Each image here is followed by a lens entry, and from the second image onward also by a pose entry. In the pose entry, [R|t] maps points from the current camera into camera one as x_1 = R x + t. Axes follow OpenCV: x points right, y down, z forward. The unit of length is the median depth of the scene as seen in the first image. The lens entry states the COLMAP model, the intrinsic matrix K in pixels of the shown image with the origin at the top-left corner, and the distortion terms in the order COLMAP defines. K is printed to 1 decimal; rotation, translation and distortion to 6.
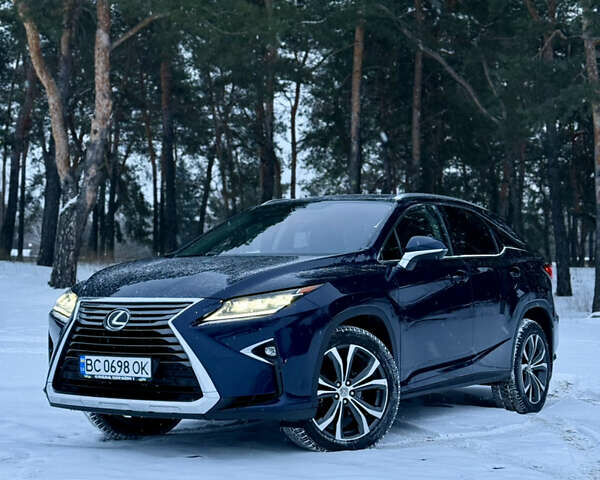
lens RADIAL K [[1109.0, 0, 295.3], [0, 1109.0, 241.3], [0, 0, 1]] dist [0.124103, 0.000000]
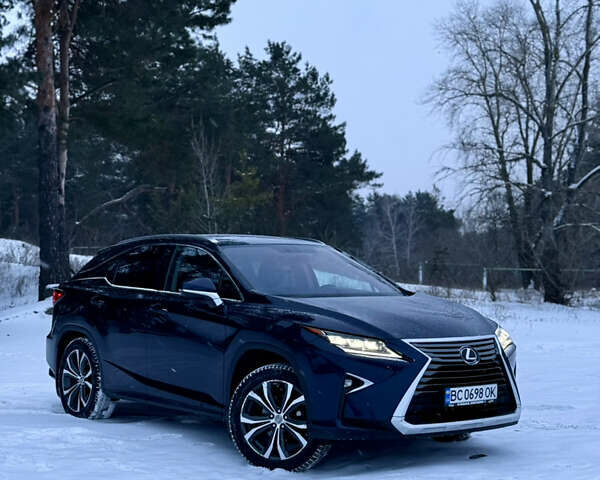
lens RADIAL K [[1109.0, 0, 303.7], [0, 1109.0, 241.4], [0, 0, 1]] dist [0.124103, 0.000000]
pose [[0.314830, 0.021114, 0.948913, -1.300414], [-0.037821, 0.999238, -0.009686, -0.034706], [-0.948394, -0.032839, 0.315389, 0.739591]]
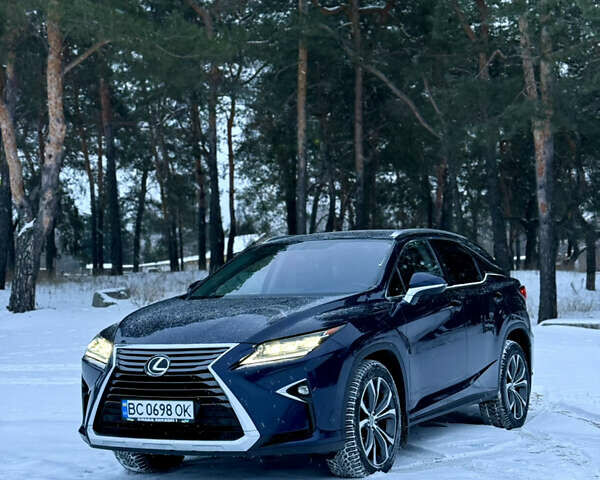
lens RADIAL K [[1109.0, 0, 304.1], [0, 1109.0, 241.6], [0, 0, 1]] dist [0.124103, 0.000000]
pose [[0.996739, -0.030065, 0.074884, -0.089984], [0.030271, 0.999540, -0.001614, -0.040620], [-0.074801, 0.003876, 0.997191, -0.077481]]
